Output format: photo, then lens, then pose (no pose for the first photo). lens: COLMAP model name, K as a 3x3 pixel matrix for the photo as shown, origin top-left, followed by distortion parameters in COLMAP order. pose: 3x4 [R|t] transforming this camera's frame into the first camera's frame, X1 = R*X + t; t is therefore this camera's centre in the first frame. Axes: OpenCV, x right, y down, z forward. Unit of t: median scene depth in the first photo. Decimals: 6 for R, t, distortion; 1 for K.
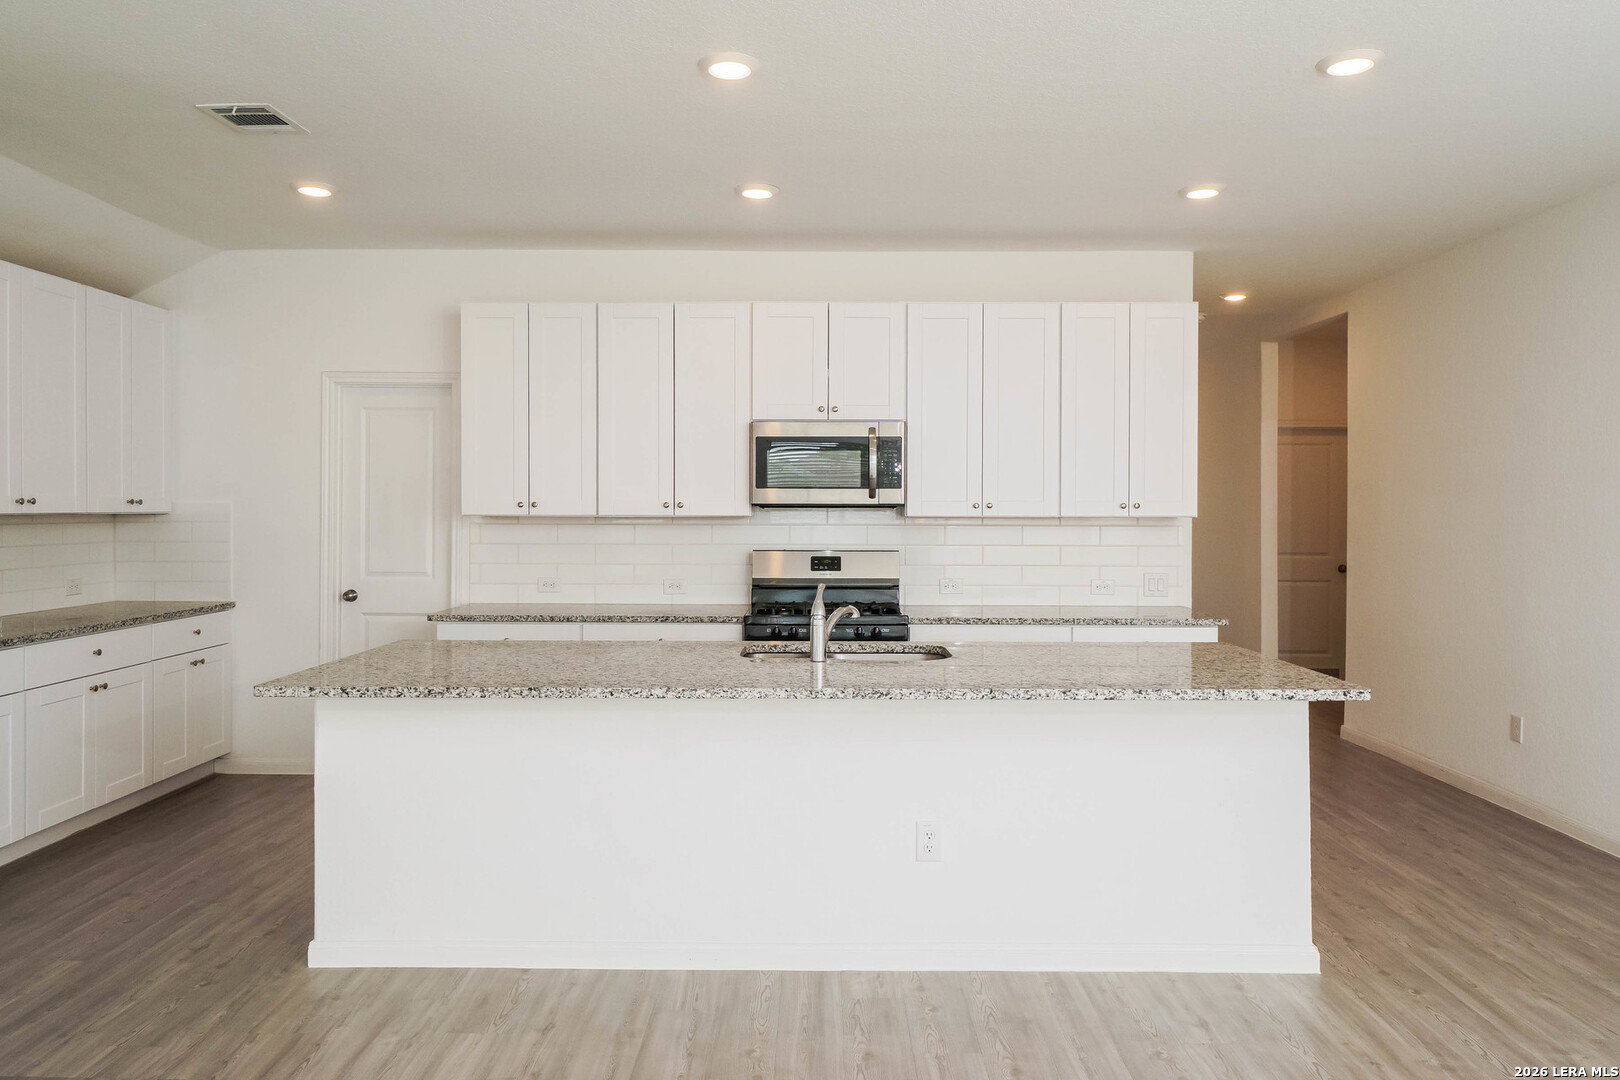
lens RADIAL K [[1077.3, 0, 775.0], [0, 1077.3, 516.8], [0, 0, 1]] dist [0.002751, -0.007472]
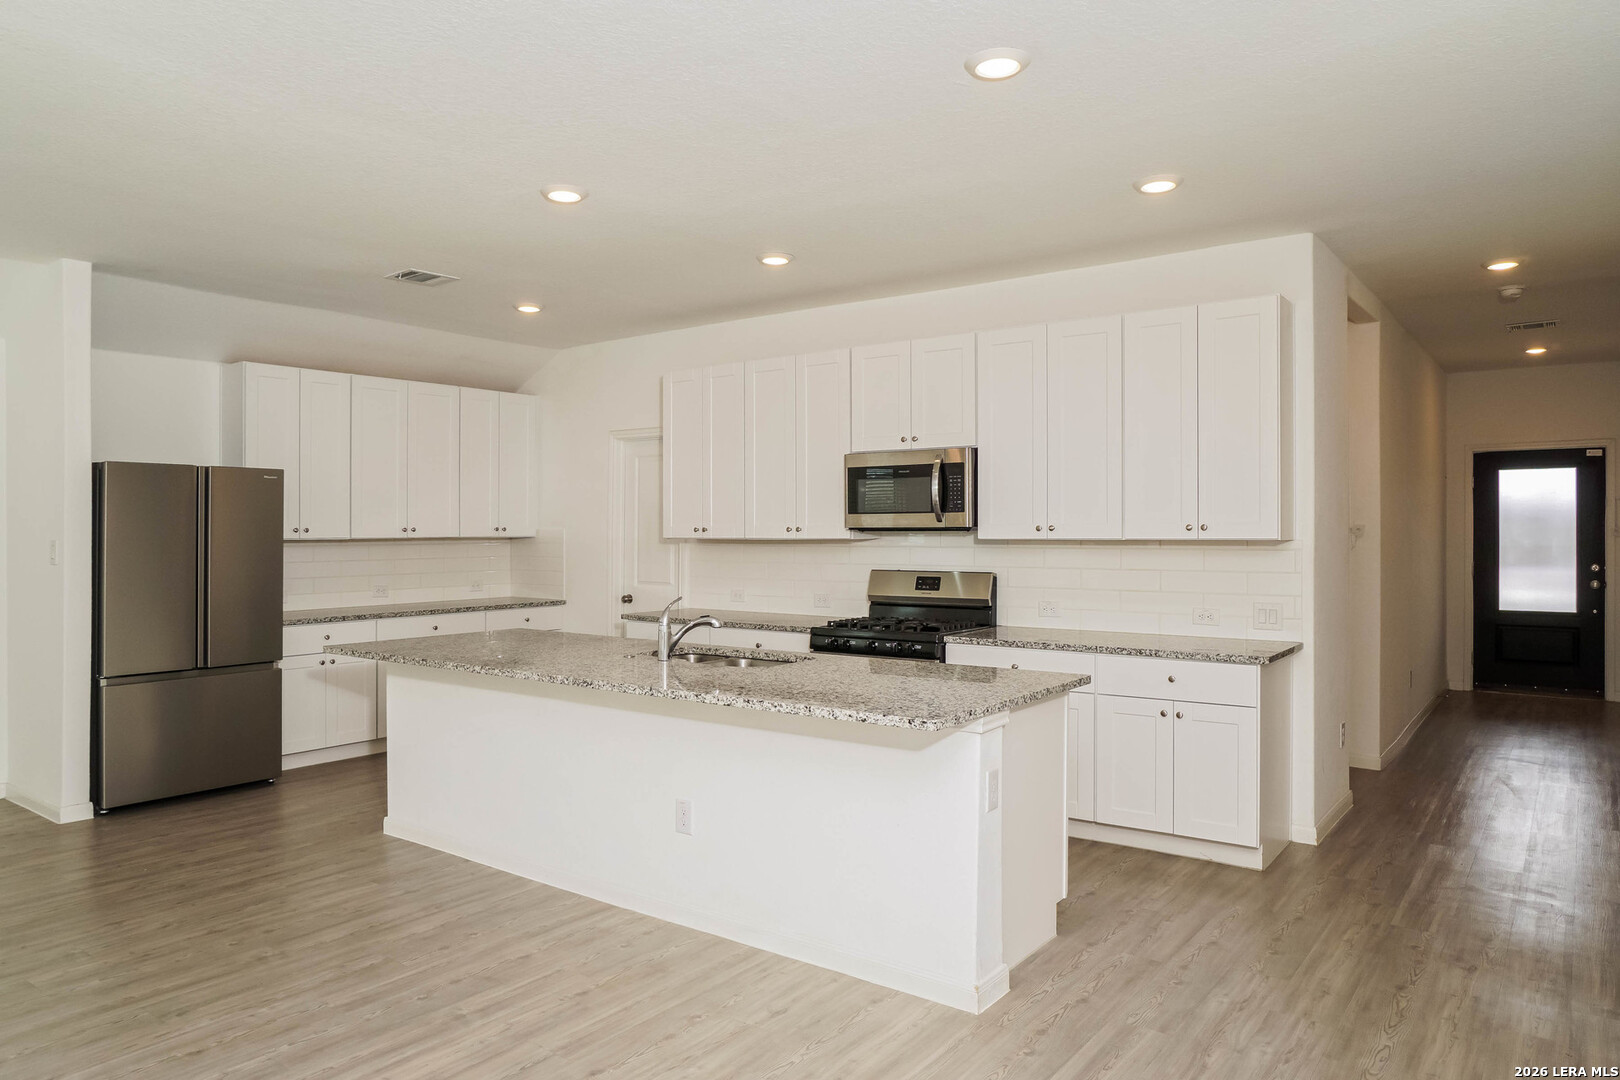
lens RADIAL K [[1030.8, 0, 799.9], [0, 1030.8, 535.1], [0, 0, 1]] dist [-0.034672, 0.009392]
pose [[0.812520, -0.002359, -0.582928, 0.571855], [0.000959, 0.999996, -0.002709, -0.001926], [0.582932, 0.001642, 0.812519, 0.101819]]
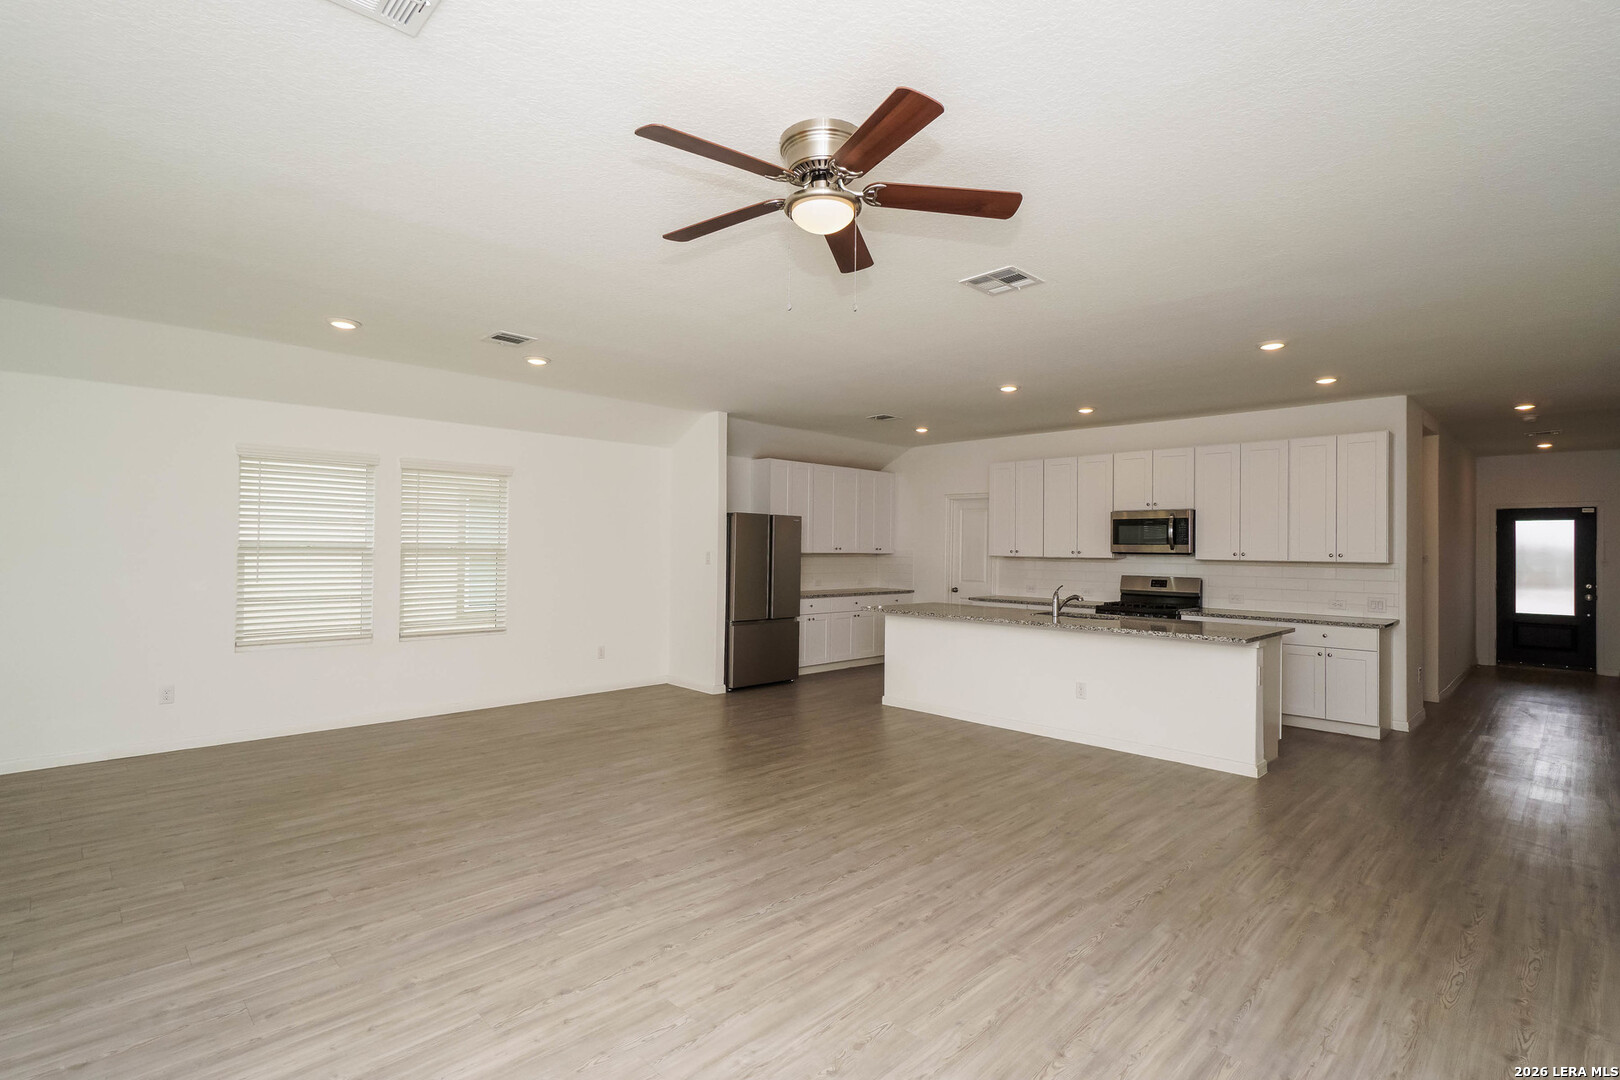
lens RADIAL K [[742.6, 0, 825.0], [0, 742.6, 538.9], [0, 0, 1]] dist [0.000873, -0.000629]
pose [[0.724673, -0.002708, -0.689087, 0.561100], [-0.016749, 0.999628, -0.021543, 0.002060], [0.688889, 0.027153, 0.724358, -0.397567]]
